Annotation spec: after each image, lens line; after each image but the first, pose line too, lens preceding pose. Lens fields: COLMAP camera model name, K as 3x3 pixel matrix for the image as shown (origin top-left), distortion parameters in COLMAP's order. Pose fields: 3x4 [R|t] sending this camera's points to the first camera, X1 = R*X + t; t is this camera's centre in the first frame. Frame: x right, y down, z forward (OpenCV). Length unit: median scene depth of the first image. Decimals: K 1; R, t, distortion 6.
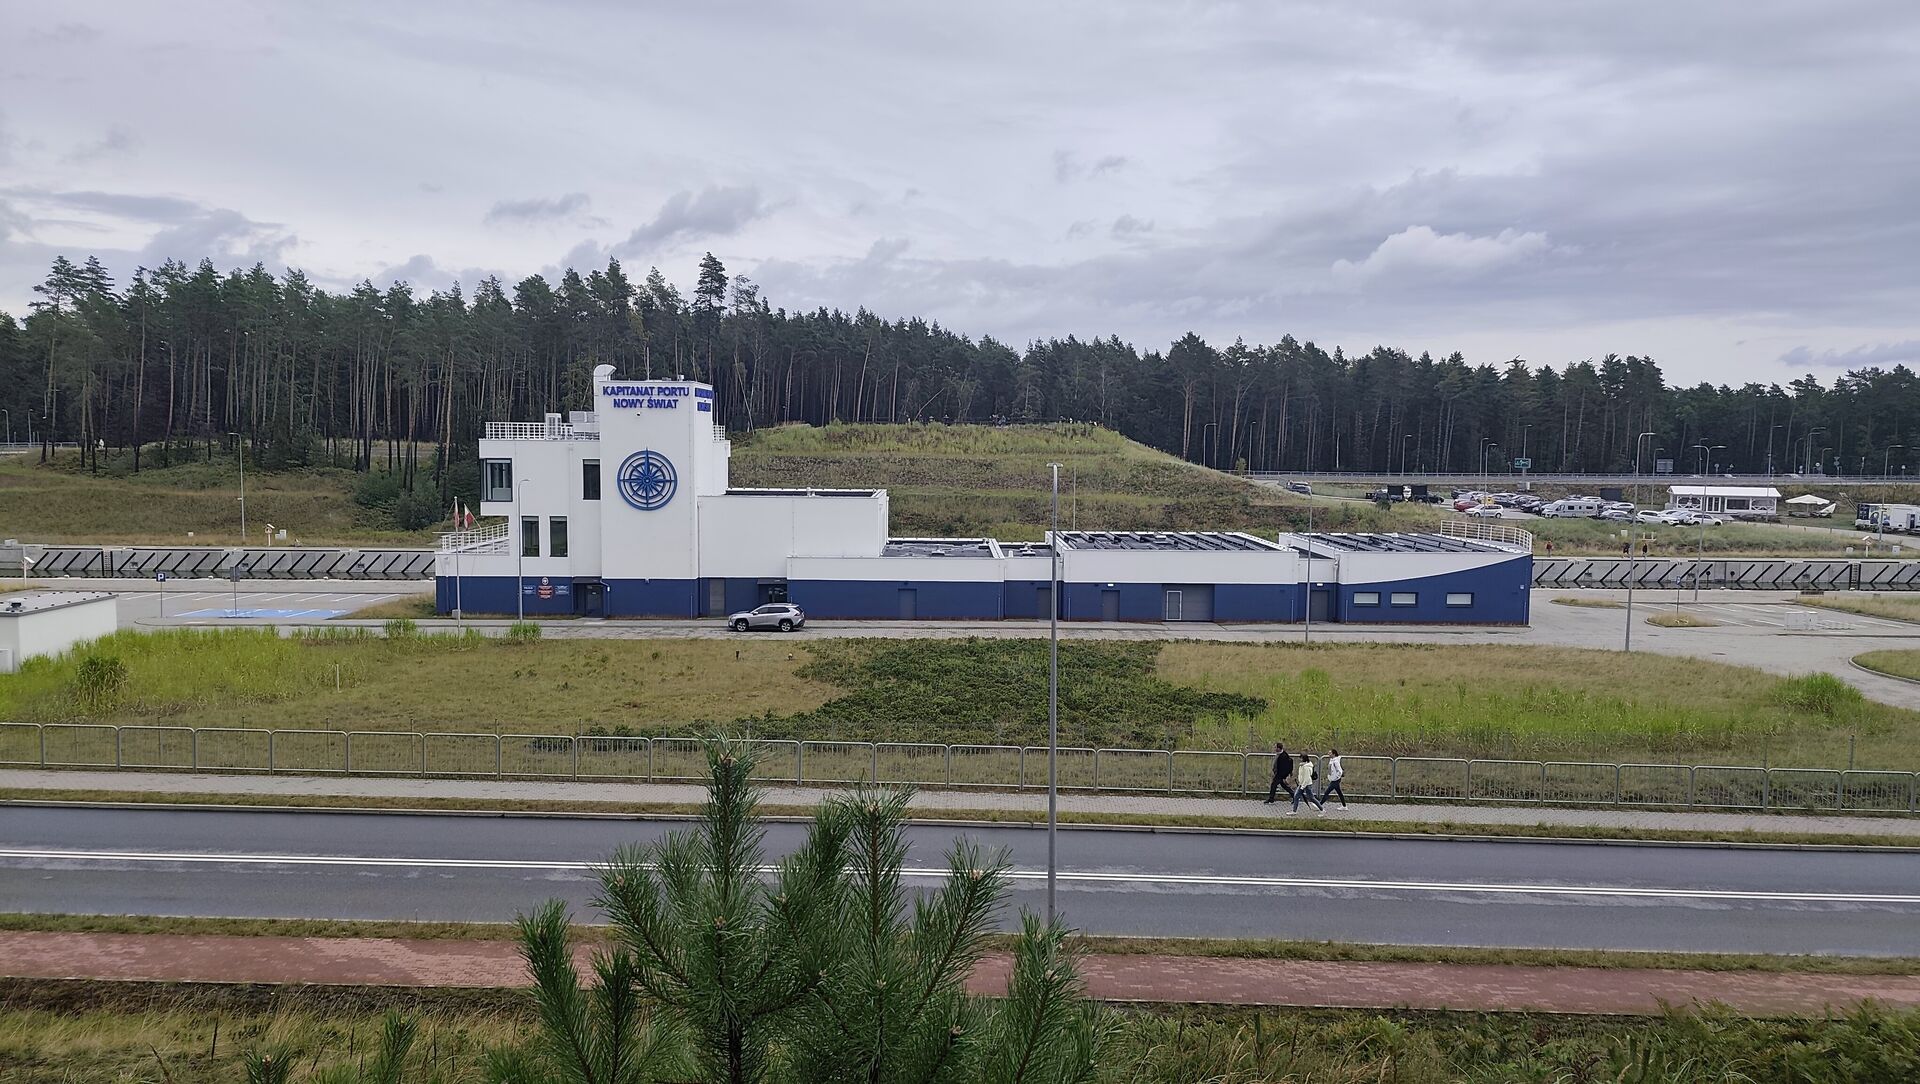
lens RADIAL K [[1303.8, 0, 956.5], [0, 1303.8, 542.2], [0, 0, 1]] dist [0.045196, -0.046626]
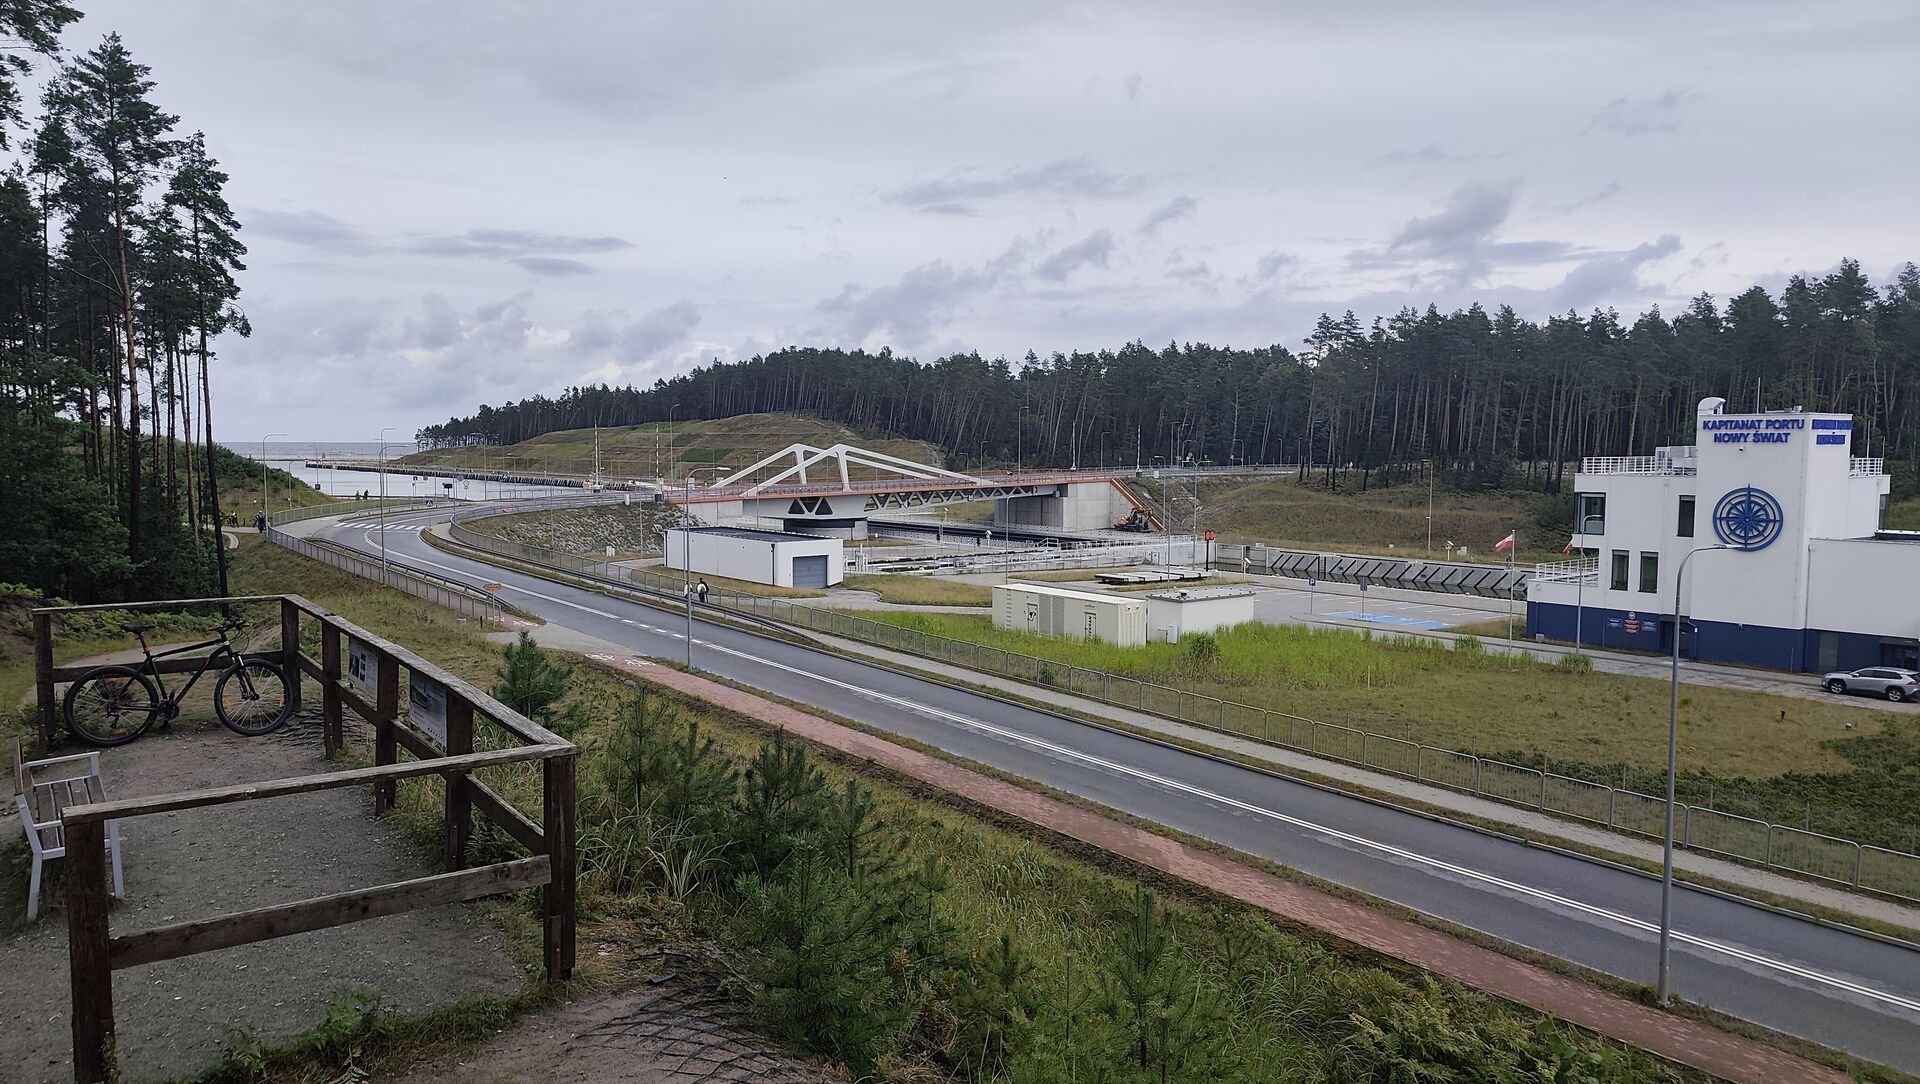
lens RADIAL K [[1317.3, 0, 954.2], [0, 1317.3, 549.5], [0, 0, 1]] dist [0.049610, -0.050088]
pose [[0.613730, 0.058166, -0.787370, 0.167492], [-0.062278, 0.997742, 0.025163, -0.014299], [0.787056, 0.033592, 0.615967, -0.036449]]
